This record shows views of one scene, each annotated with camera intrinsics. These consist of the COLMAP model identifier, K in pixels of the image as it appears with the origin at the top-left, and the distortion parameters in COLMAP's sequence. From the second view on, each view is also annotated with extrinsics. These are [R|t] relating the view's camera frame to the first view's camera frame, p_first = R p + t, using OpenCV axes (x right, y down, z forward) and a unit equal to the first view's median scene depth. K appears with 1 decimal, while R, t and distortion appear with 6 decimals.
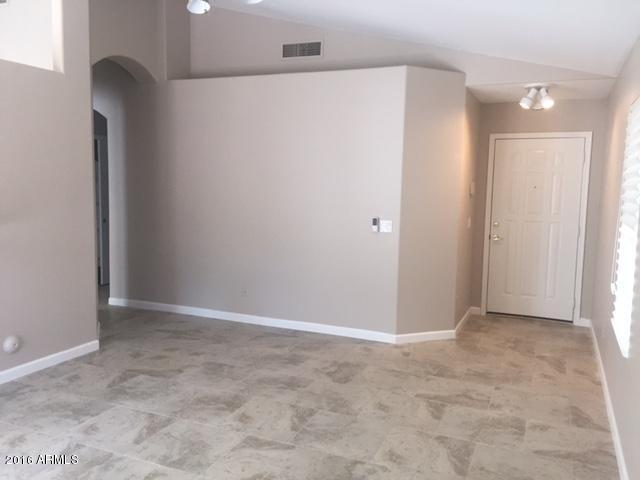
lens RADIAL K [[547.3, 0, 318.1], [0, 547.3, 239.8], [0, 0, 1]] dist [0.085318, -0.102081]
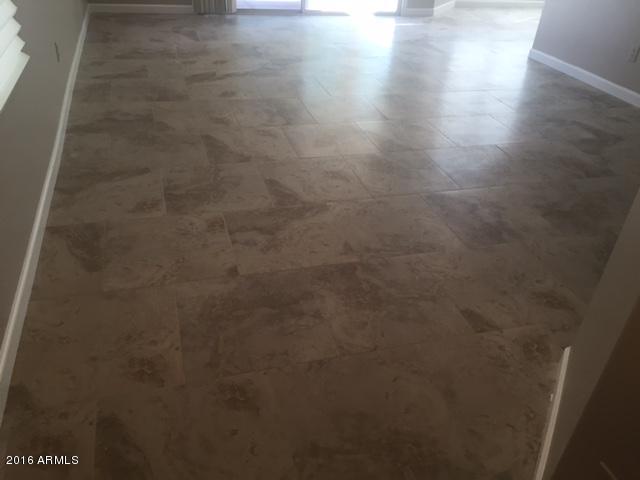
lens RADIAL K [[547.3, 0, 317.4], [0, 547.3, 239.5], [0, 0, 1]] dist [0.085318, -0.102081]
pose [[-0.768353, 0.285889, -0.572626, 0.647191], [-0.147739, 0.791305, 0.593304, -0.089111], [0.622741, 0.540466, -0.565765, 1.556536]]
